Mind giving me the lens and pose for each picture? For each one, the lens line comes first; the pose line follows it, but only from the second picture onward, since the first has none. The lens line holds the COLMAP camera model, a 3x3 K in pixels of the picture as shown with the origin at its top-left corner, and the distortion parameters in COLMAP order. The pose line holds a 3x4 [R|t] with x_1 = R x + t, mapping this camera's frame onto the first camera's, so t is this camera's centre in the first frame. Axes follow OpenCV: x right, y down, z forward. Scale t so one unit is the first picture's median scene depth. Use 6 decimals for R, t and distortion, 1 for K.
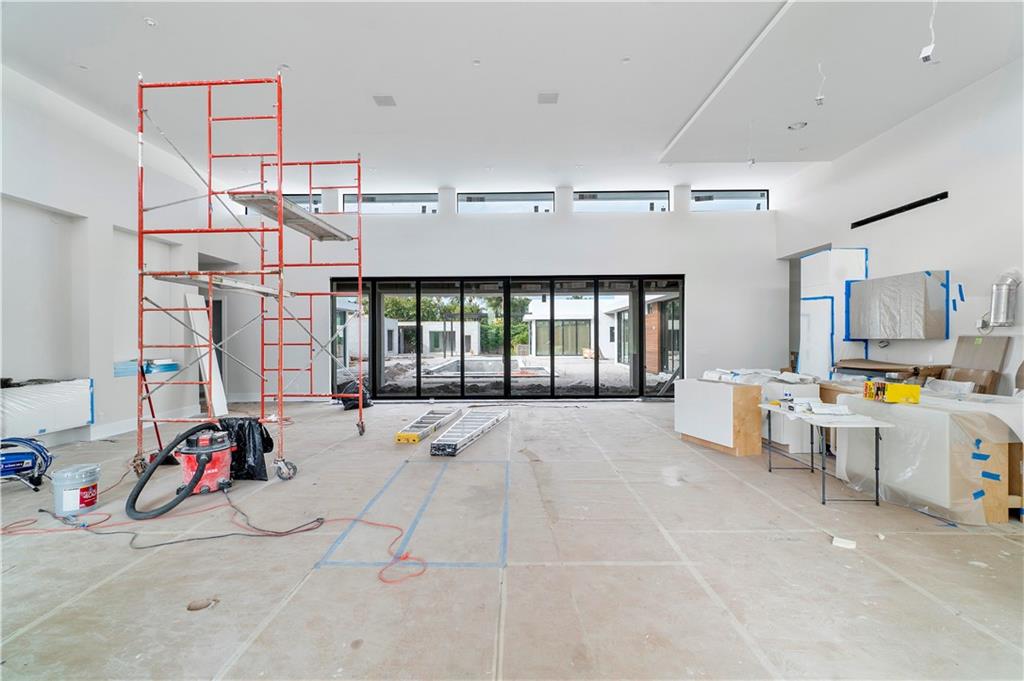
lens RADIAL K [[452.5, 0, 512.0], [0, 452.5, 340.5], [0, 0, 1]] dist [0.000172, 0.000056]
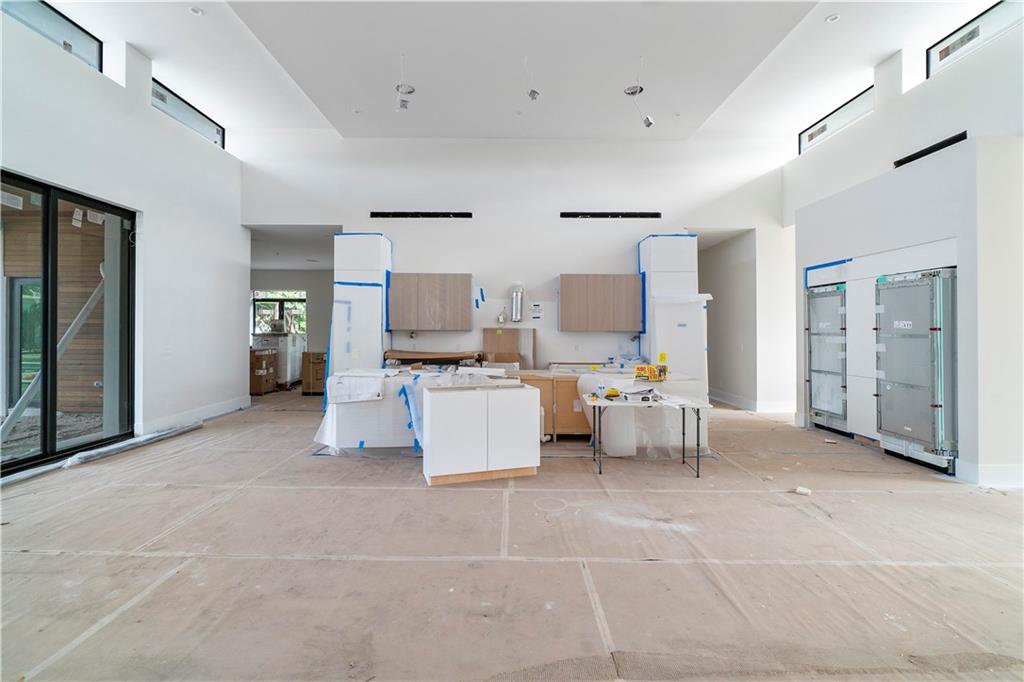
lens RADIAL K [[435.2, 0, 508.8], [0, 435.2, 327.5], [0, 0, 1]] dist [0.000684, -0.000194]
pose [[0.002184, 0.007781, 0.999967, -0.249760], [-0.001200, 0.999969, -0.007778, -0.001701], [-0.999997, -0.001182, 0.002193, 0.913437]]
